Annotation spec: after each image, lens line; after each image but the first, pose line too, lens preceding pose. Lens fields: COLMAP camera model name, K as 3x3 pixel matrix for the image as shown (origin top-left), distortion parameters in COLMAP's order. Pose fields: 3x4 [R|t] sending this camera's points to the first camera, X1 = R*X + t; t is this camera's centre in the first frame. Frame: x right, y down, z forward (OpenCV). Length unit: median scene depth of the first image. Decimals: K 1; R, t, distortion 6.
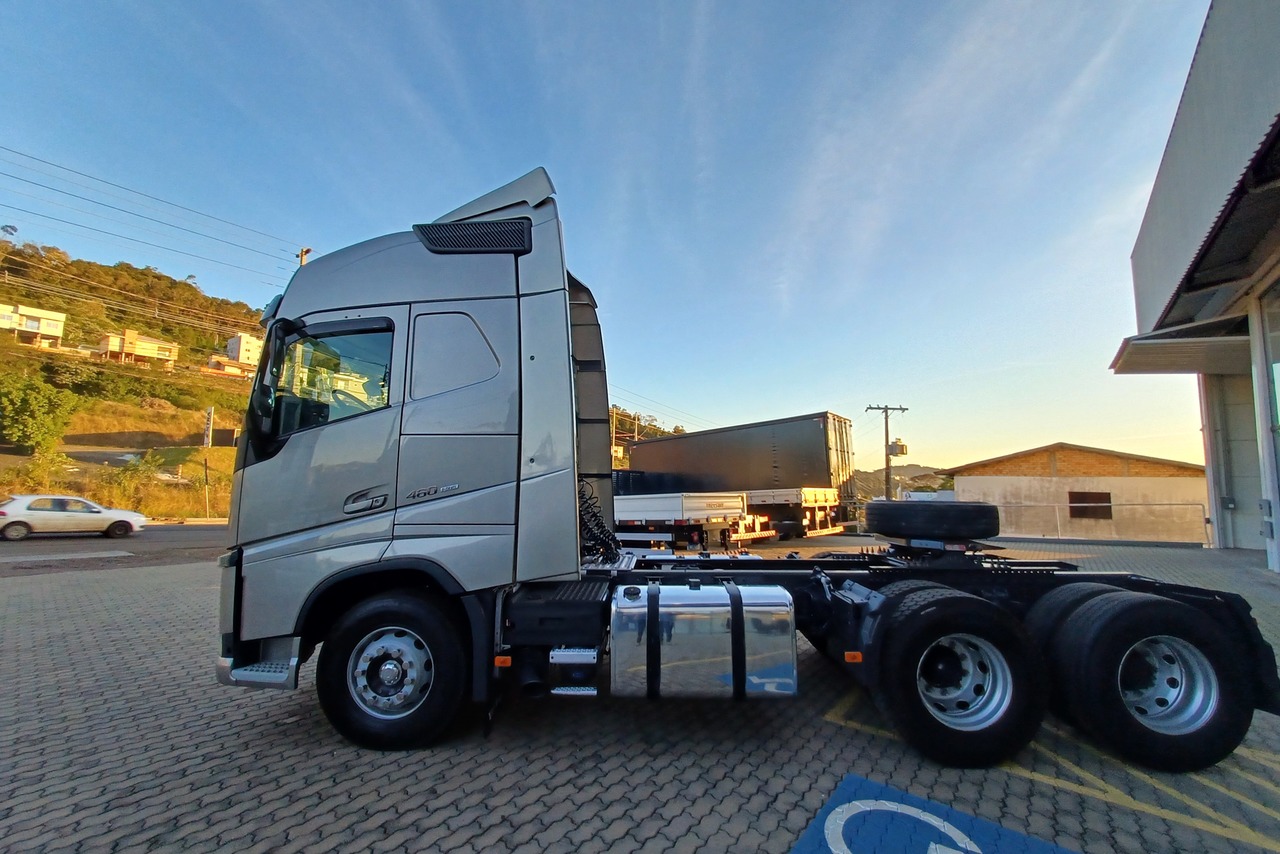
lens RADIAL K [[504.3, 0, 645.9], [0, 504.3, 438.3], [0, 0, 1]] dist [-0.006156, -0.000017]
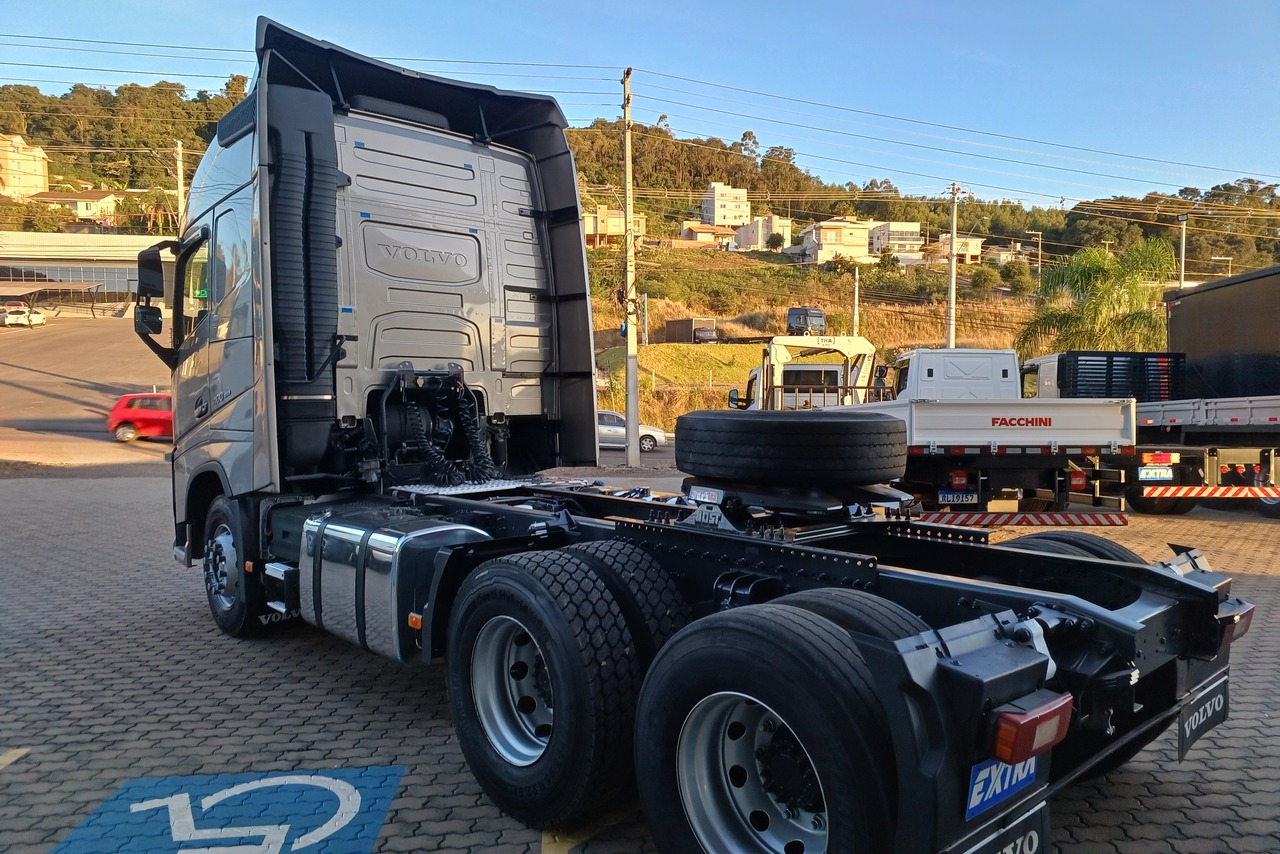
lens RADIAL K [[858.9, 0, 642.3], [0, 858.9, 440.3], [0, 0, 1]] dist [0.065192, -0.073649]
pose [[0.703547, 0.028504, -0.710077, 1.373031], [0.080837, 0.989500, 0.119814, 0.044430], [0.706036, -0.141695, 0.693856, 0.356956]]
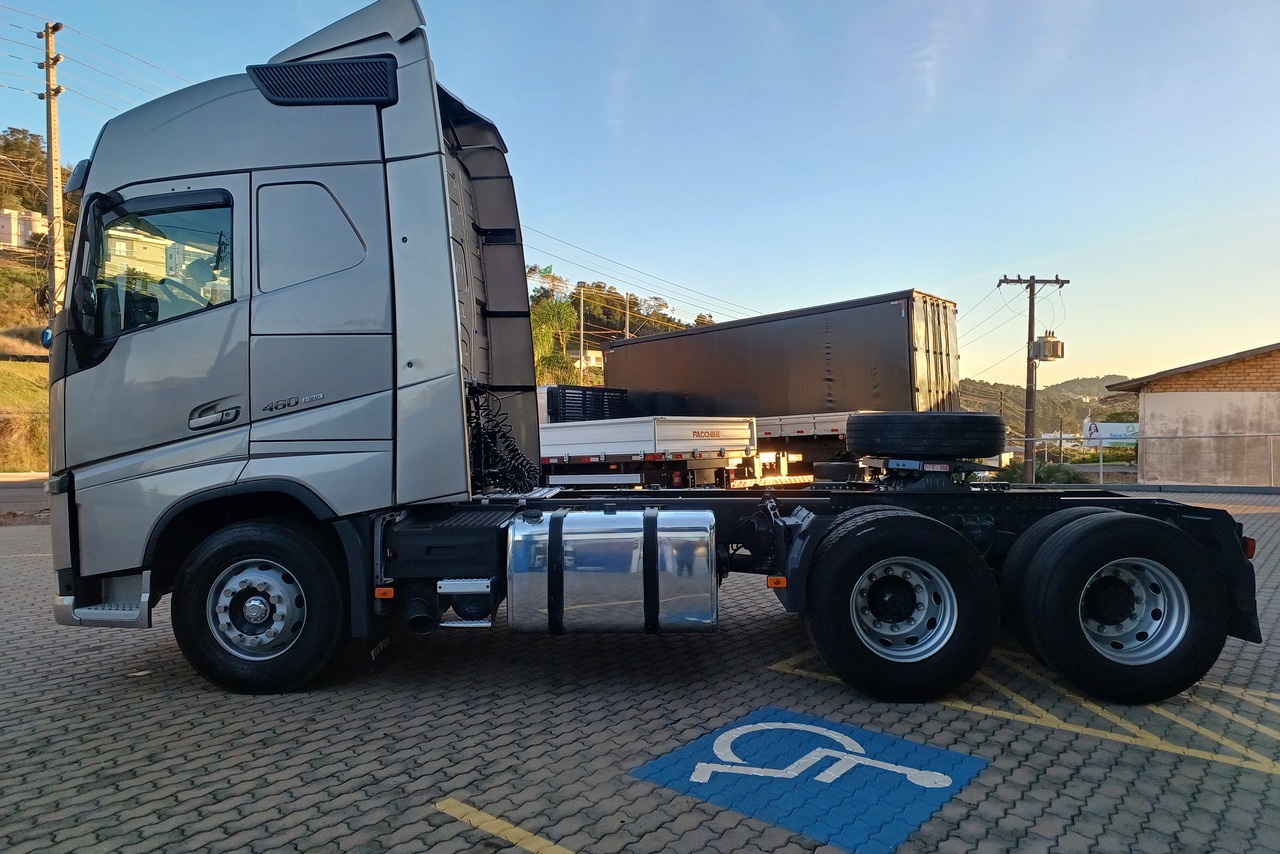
lens RADIAL K [[860.4, 0, 645.3], [0, 860.4, 439.6], [0, 0, 1]] dist [0.037225, -0.038751]
pose [[0.999916, -0.010253, -0.007984, 0.173668], [0.011133, 0.992803, 0.119240, 0.000430], [0.006704, -0.119319, 0.992833, -0.432045]]
